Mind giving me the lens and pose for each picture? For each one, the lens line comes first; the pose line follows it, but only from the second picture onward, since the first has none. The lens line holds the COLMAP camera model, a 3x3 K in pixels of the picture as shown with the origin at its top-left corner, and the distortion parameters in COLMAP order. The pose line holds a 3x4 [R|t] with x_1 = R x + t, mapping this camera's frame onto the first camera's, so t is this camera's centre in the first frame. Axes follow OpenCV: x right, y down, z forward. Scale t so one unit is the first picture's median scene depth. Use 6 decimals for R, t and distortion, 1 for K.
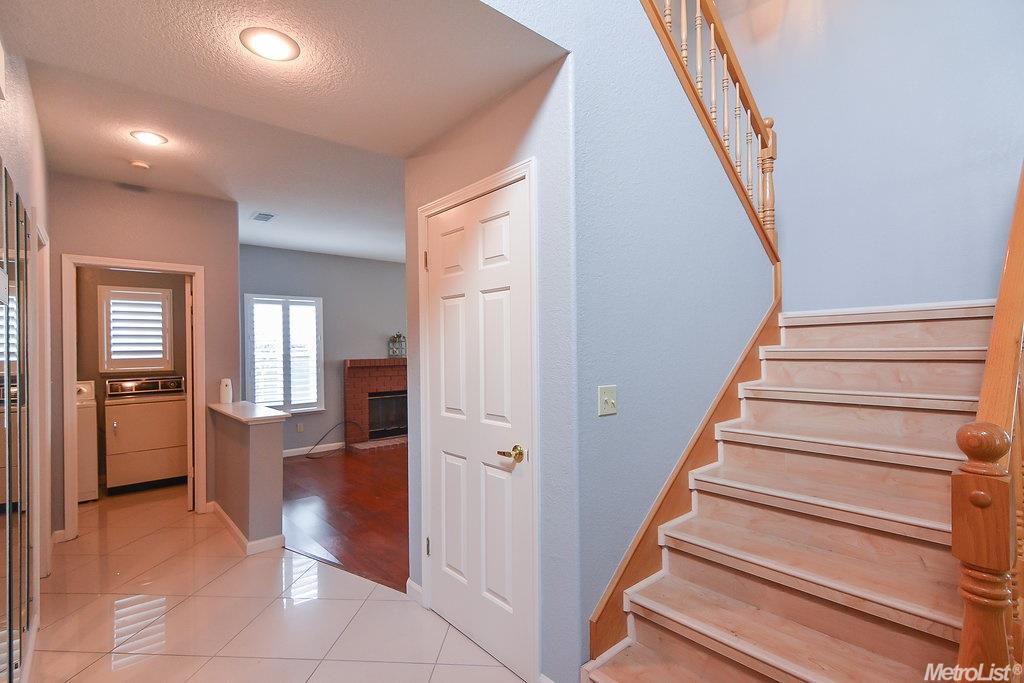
lens RADIAL K [[485.8, 0, 506.2], [0, 485.8, 347.3], [0, 0, 1]] dist [0.028860, -0.010780]
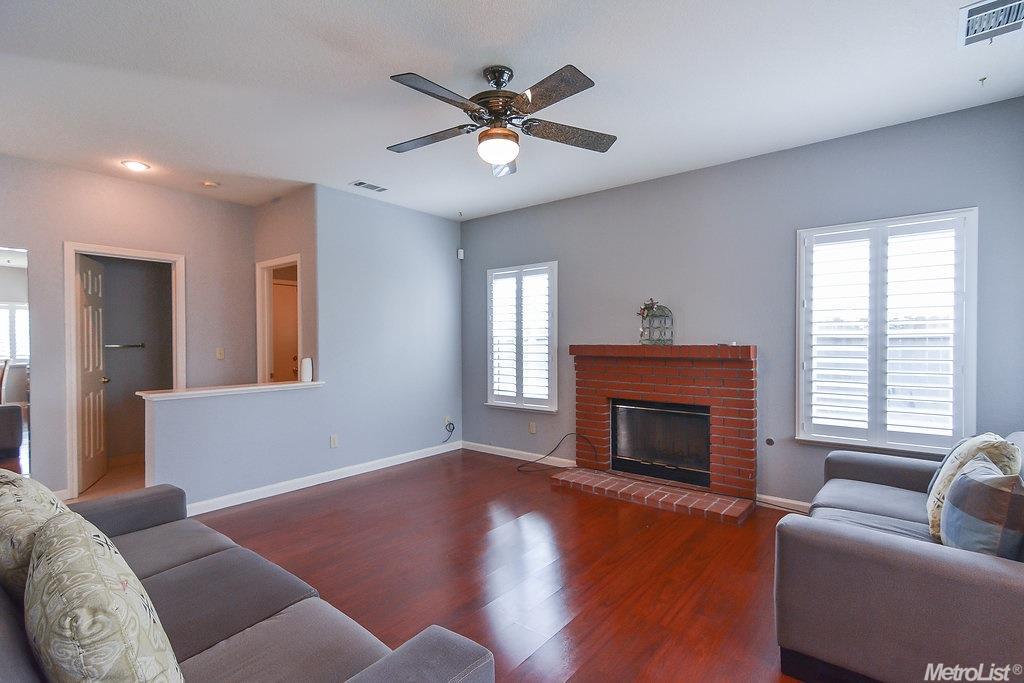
lens RADIAL K [[485.8, 0, 506.2], [0, 485.8, 347.3], [0, 0, 1]] dist [0.028860, -0.010780]
pose [[0.177128, 0.024841, -0.983874, 0.343313], [0.000838, 0.999677, 0.025391, 0.011304], [0.984188, -0.005322, 0.177050, 0.792568]]
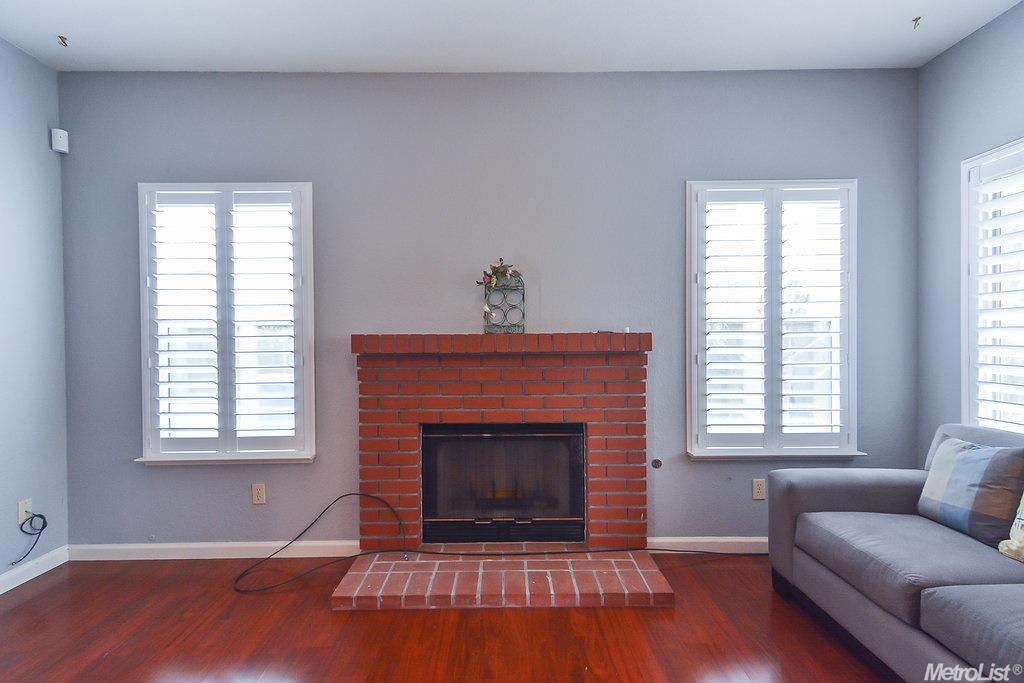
lens RADIAL K [[485.8, 0, 506.2], [0, 485.8, 347.3], [0, 0, 1]] dist [0.028860, -0.010780]
pose [[0.763353, 0.015155, -0.645803, 0.014185], [-0.002087, 0.999777, 0.020994, 0.027235], [0.645978, -0.014678, 0.763215, 0.792281]]
